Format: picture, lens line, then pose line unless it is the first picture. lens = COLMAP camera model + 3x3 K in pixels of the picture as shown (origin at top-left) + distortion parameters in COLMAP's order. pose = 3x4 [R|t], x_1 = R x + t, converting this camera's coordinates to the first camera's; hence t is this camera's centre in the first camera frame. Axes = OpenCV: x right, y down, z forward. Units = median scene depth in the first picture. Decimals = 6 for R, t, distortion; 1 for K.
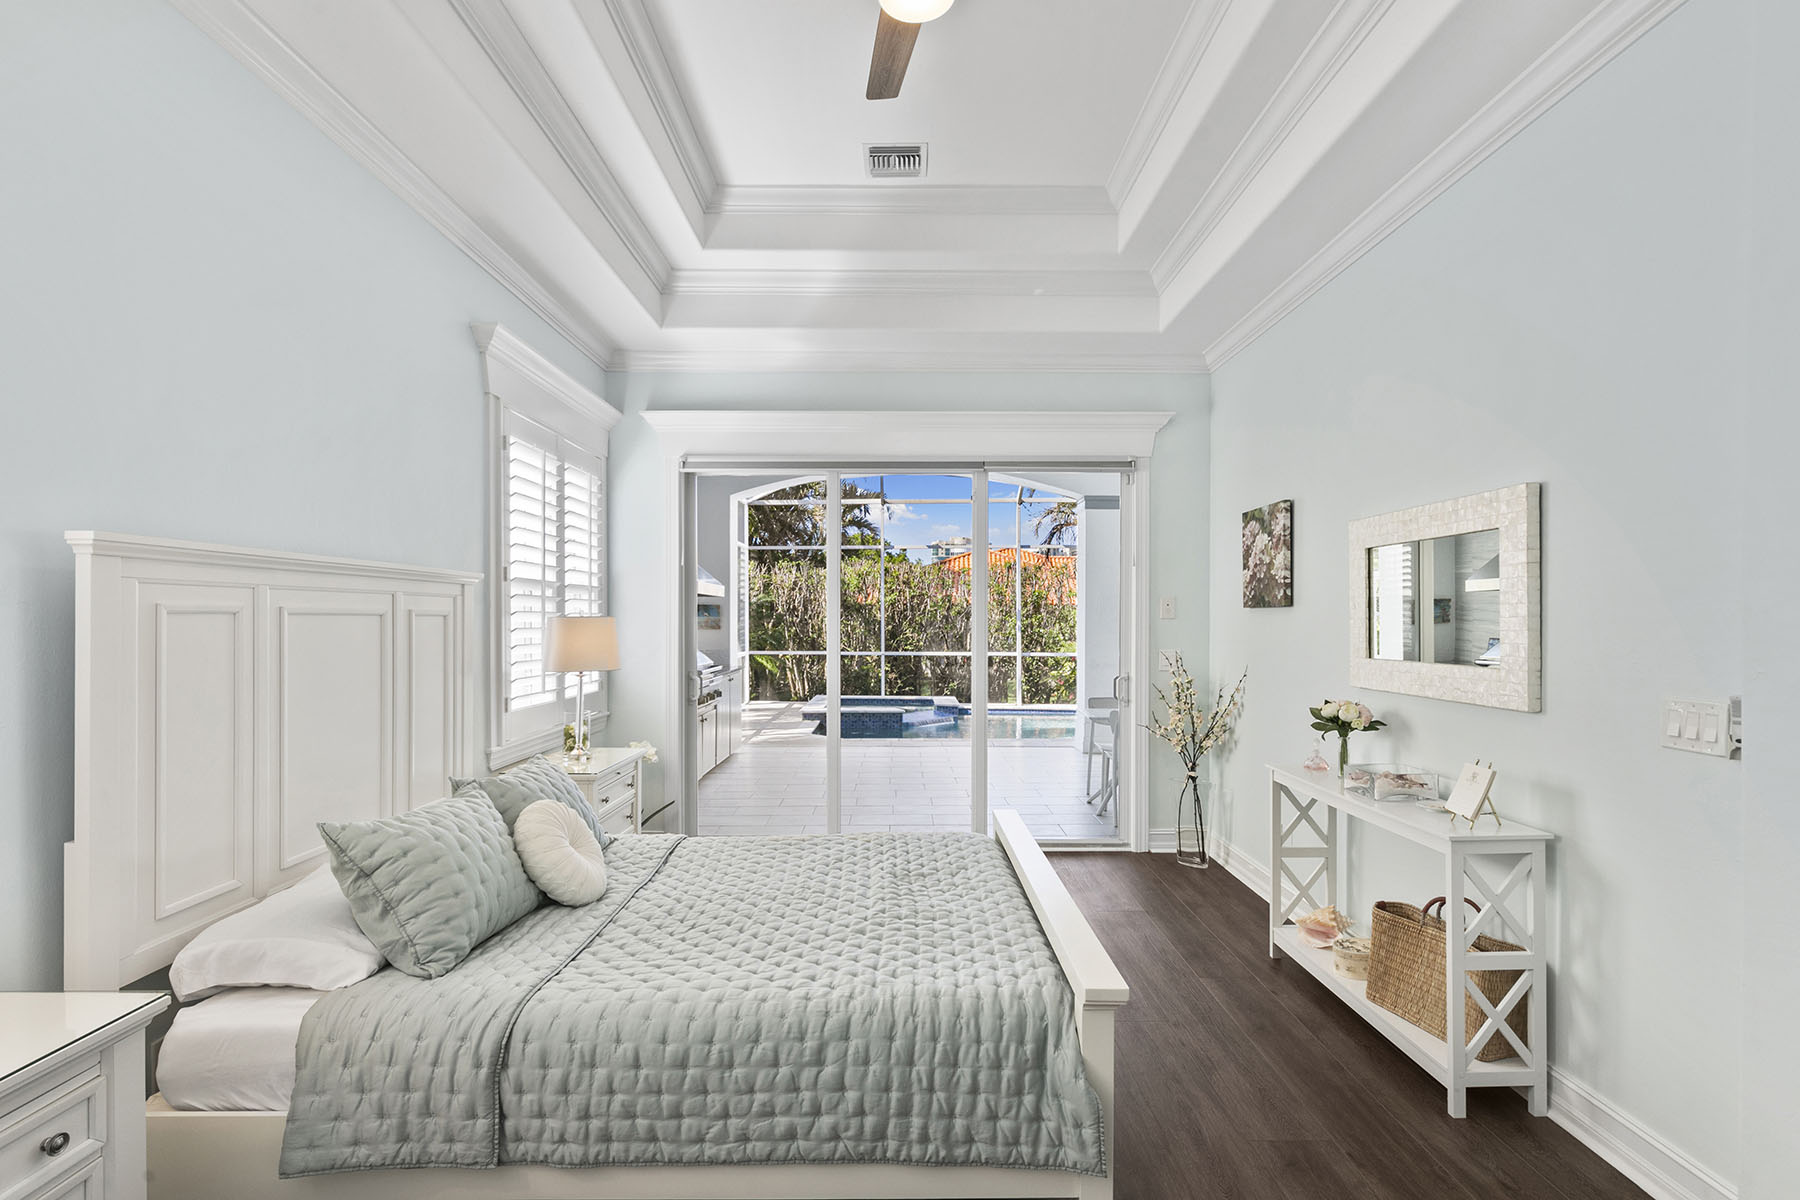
lens RADIAL K [[861.4, 0, 902.4], [0, 861.4, 619.3], [0, 0, 1]] dist [0.016052, -0.000990]
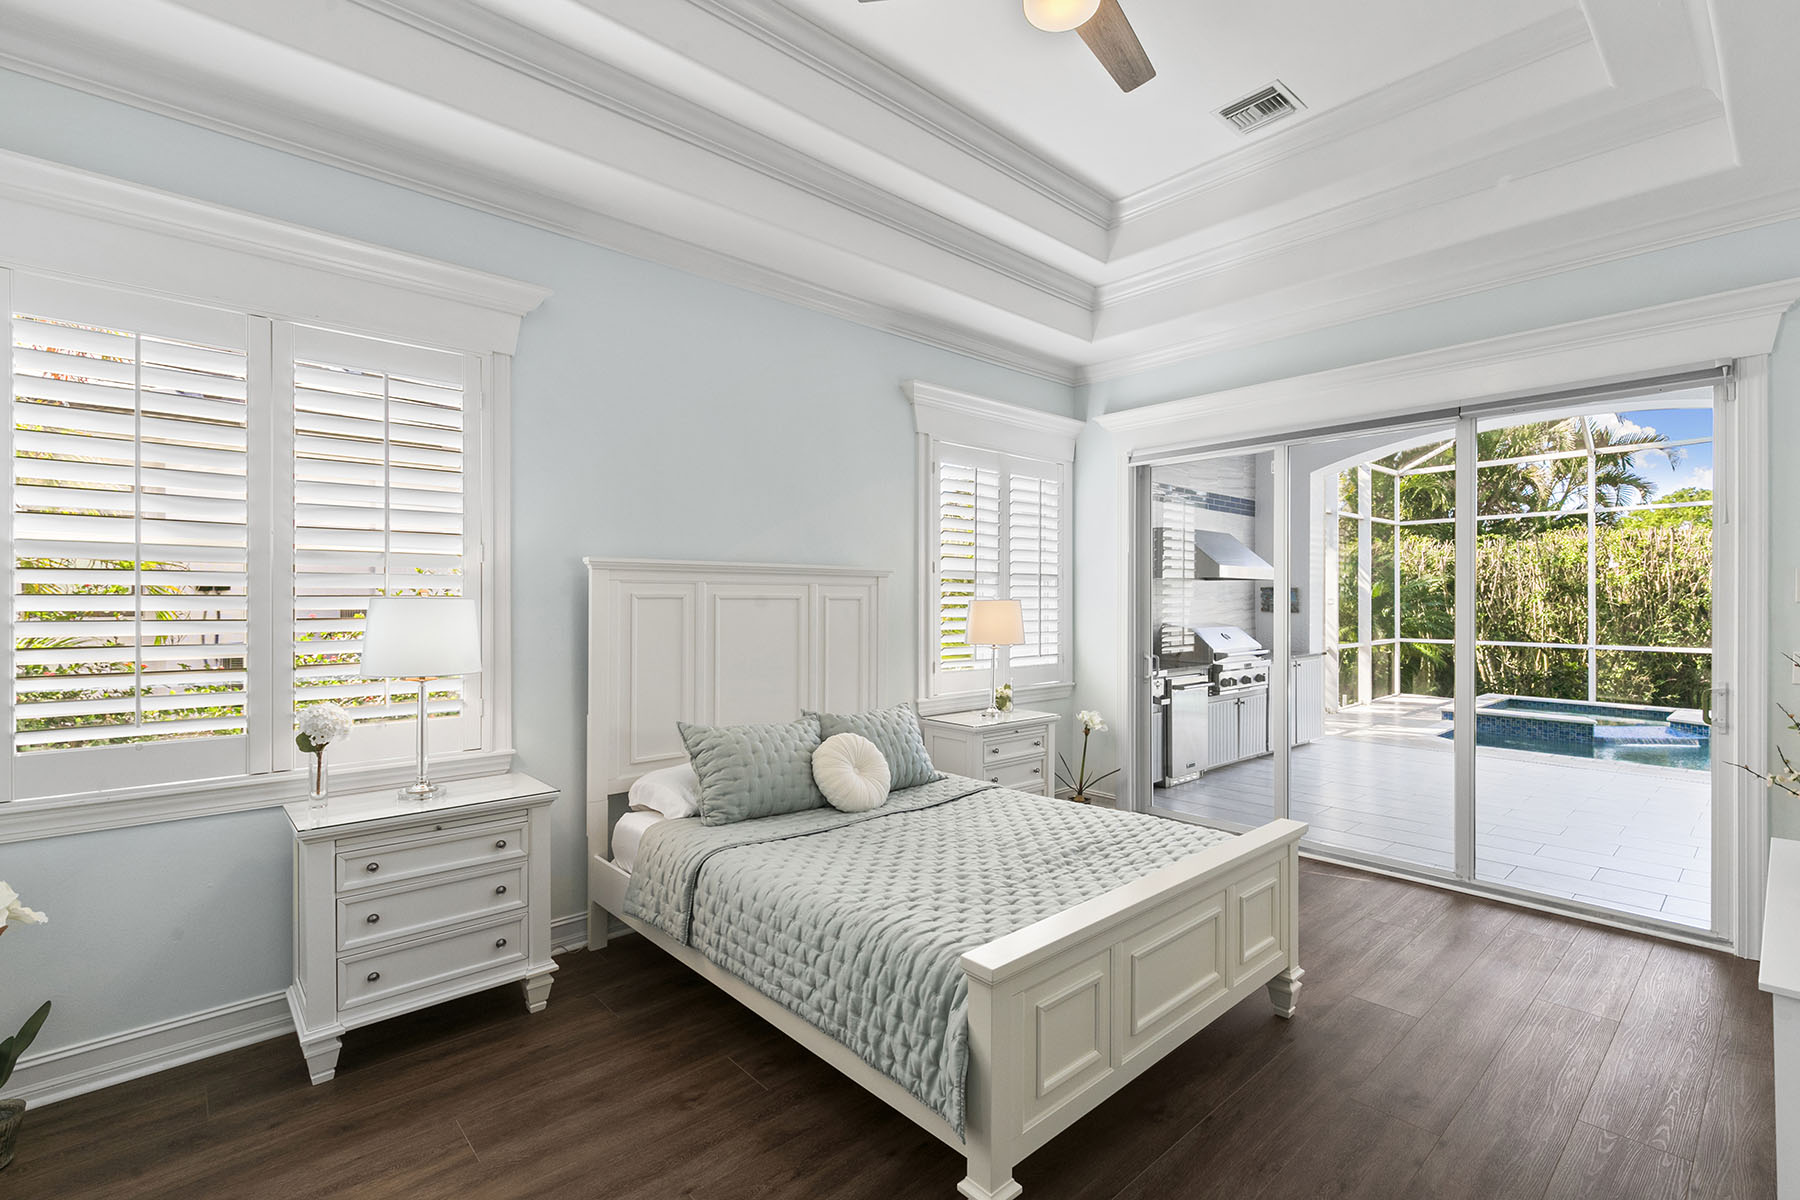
lens RADIAL K [[812.3, 0, 900.0], [0, 812.3, 600.0], [0, 0, 1]] dist [0.023622, -0.004211]
pose [[0.670804, -0.000665, -0.741634, 0.639375], [-0.001653, 0.999996, -0.002391, 0.000078], [0.741633, 0.002830, 0.670800, 0.203070]]
